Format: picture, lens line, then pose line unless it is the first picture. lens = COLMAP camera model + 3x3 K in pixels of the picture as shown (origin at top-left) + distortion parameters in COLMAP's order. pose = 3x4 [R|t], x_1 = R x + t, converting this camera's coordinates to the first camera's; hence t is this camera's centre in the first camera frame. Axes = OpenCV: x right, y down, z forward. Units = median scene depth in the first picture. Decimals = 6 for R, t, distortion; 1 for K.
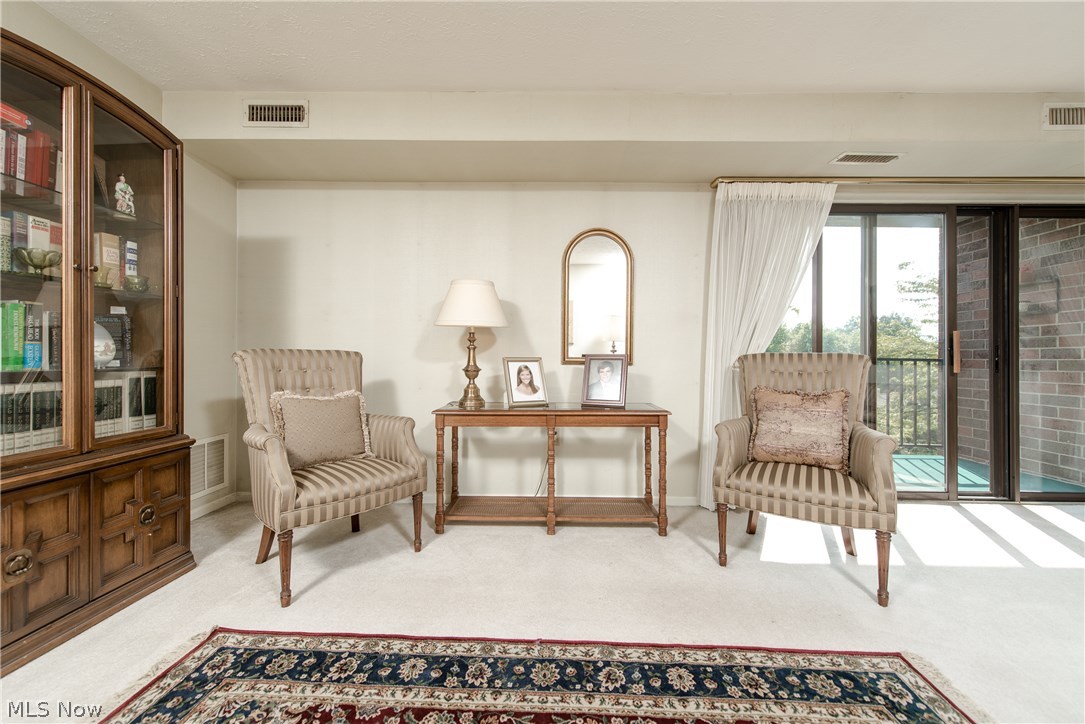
lens RADIAL K [[418.7, 0, 542.9], [0, 418.7, 355.4], [0, 0, 1]] dist [0.000552, -0.000059]
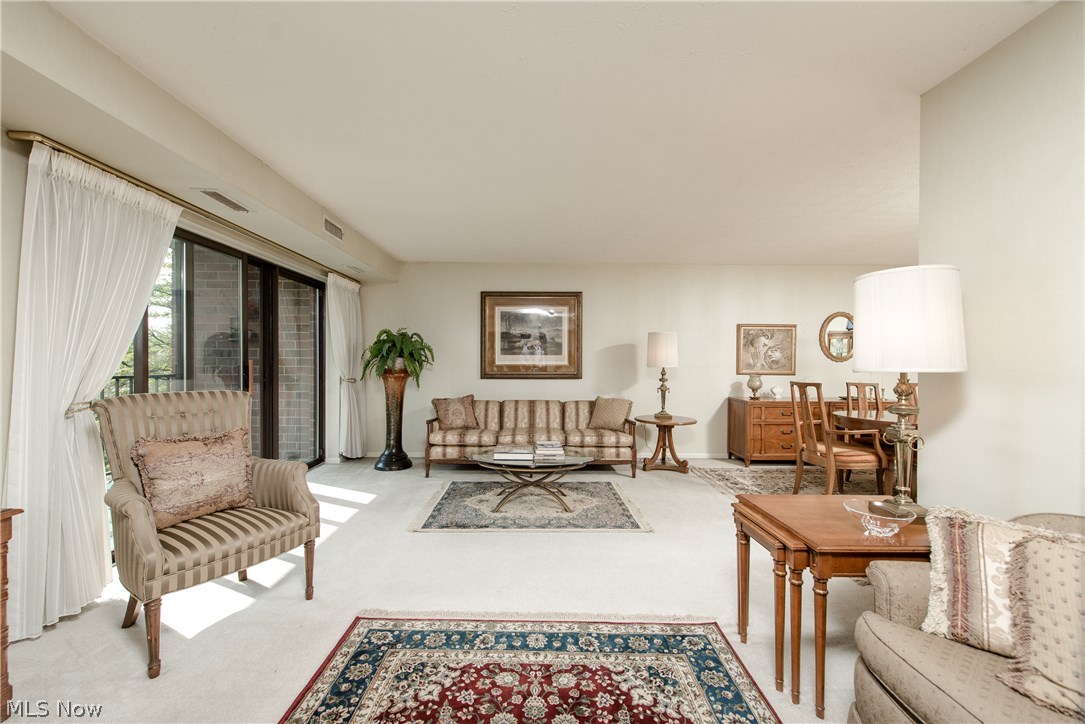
lens RADIAL K [[418.7, 0, 537.6], [0, 418.7, 363.5], [0, 0, 1]] dist [0.000552, -0.000059]
pose [[-0.021481, -0.010559, 0.999713, -0.567972], [-0.007601, 0.999917, 0.010398, -0.156226], [-0.999740, -0.007375, -0.021560, 0.458444]]
